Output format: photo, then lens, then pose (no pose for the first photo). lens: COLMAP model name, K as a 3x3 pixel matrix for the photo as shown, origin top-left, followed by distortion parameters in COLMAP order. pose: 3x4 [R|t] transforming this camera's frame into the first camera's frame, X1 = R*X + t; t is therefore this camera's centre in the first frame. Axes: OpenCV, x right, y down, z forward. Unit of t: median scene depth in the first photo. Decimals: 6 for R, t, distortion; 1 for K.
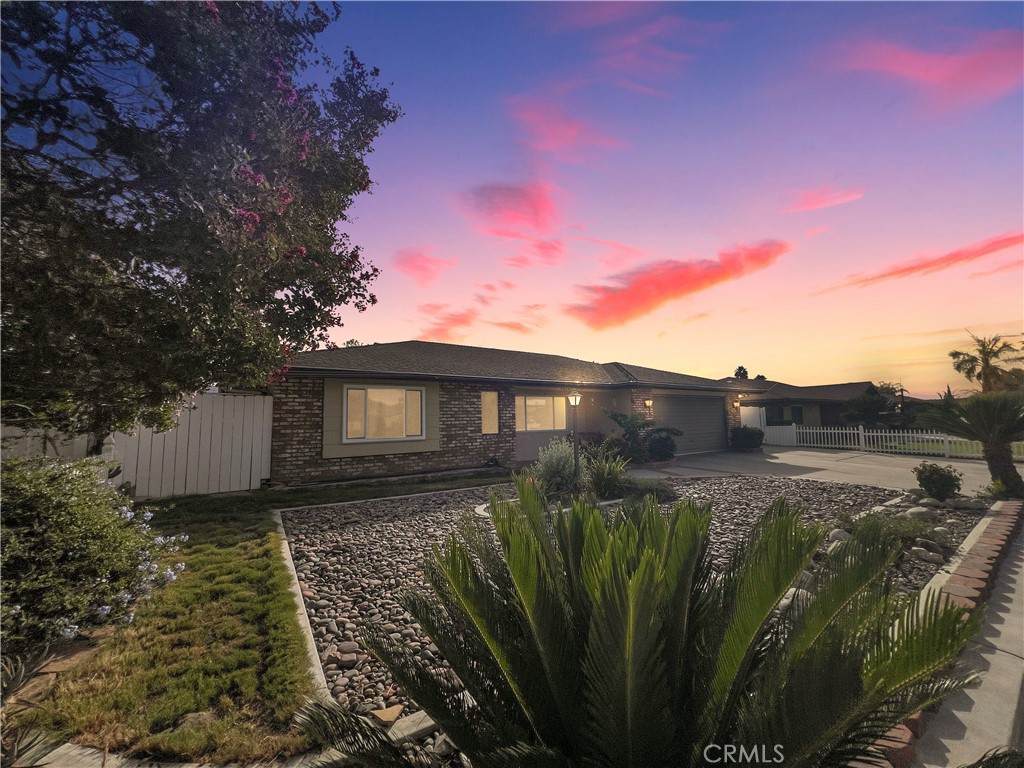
lens RADIAL K [[432.3, 0, 516.4], [0, 432.3, 365.0], [0, 0, 1]] dist [-0.000585, -0.000011]
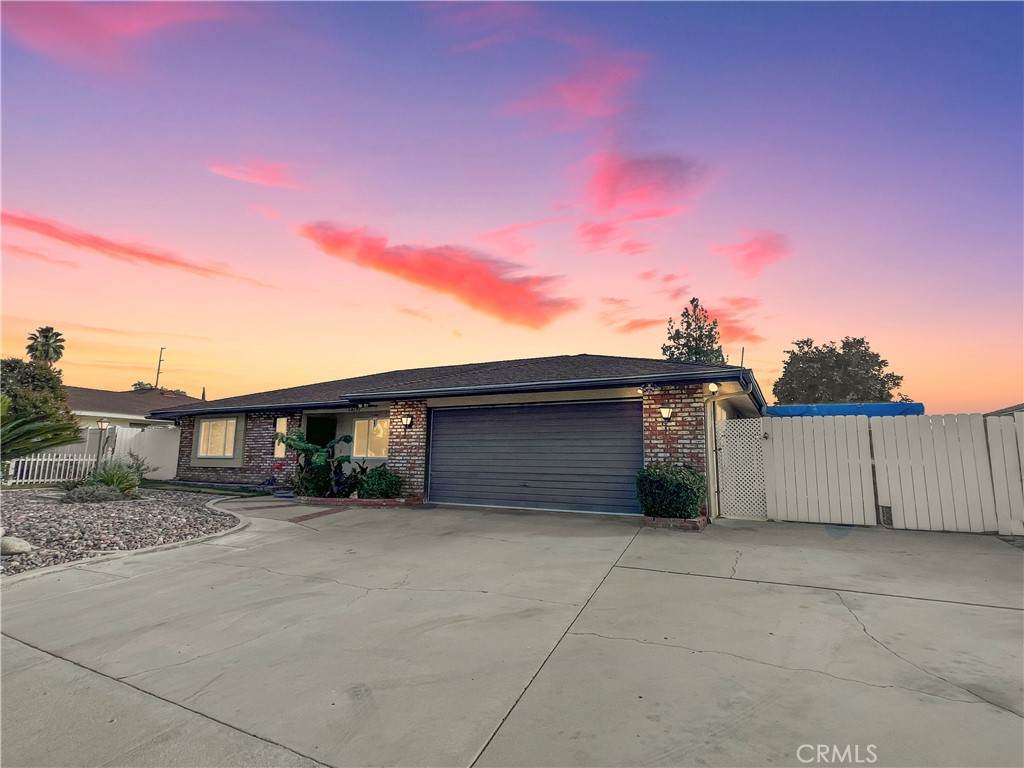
lens RADIAL K [[527.5, 0, 512.0], [0, 527.5, 384.0], [0, 0, 1]] dist [-0.000483, -0.000001]
pose [[0.412313, -0.098100, -0.905745, 1.628349], [0.102018, 0.992904, -0.061100, 0.136803], [0.905312, -0.067210, 0.419396, 1.135625]]
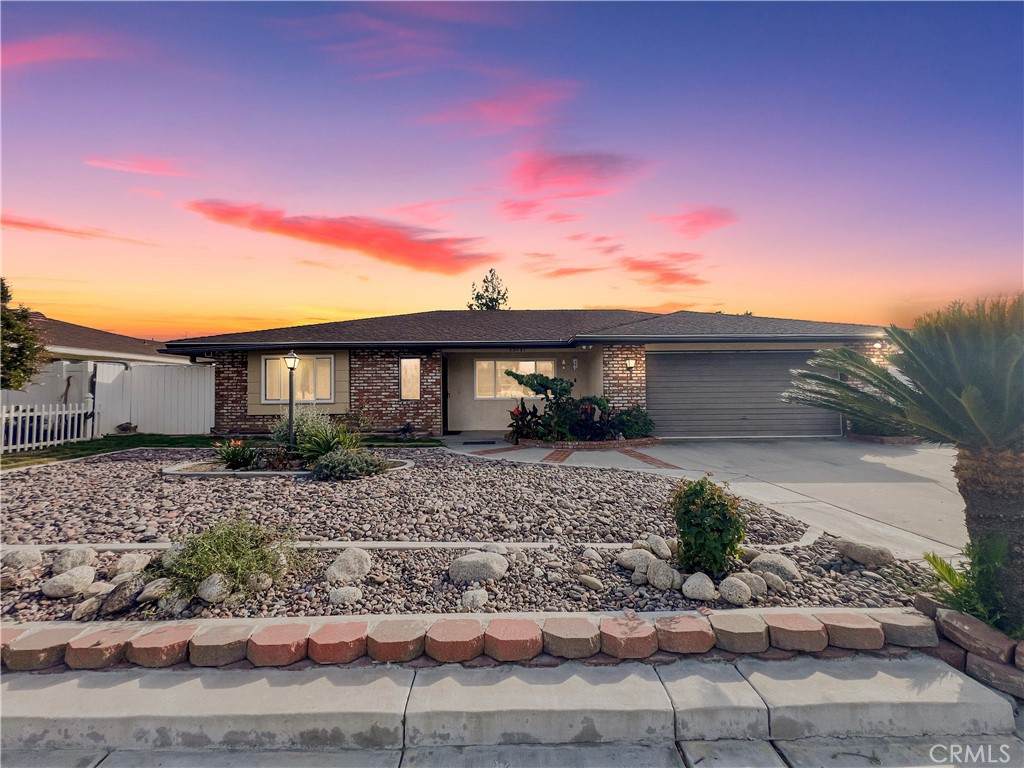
lens RADIAL K [[432.3, 0, 516.4], [0, 432.3, 365.0], [0, 0, 1]] dist [-0.000585, -0.000011]
pose [[0.801641, -0.022028, -0.597400, 0.835473], [0.068844, 0.996074, 0.055653, 0.048898], [0.593829, -0.085741, 0.800010, 0.417402]]
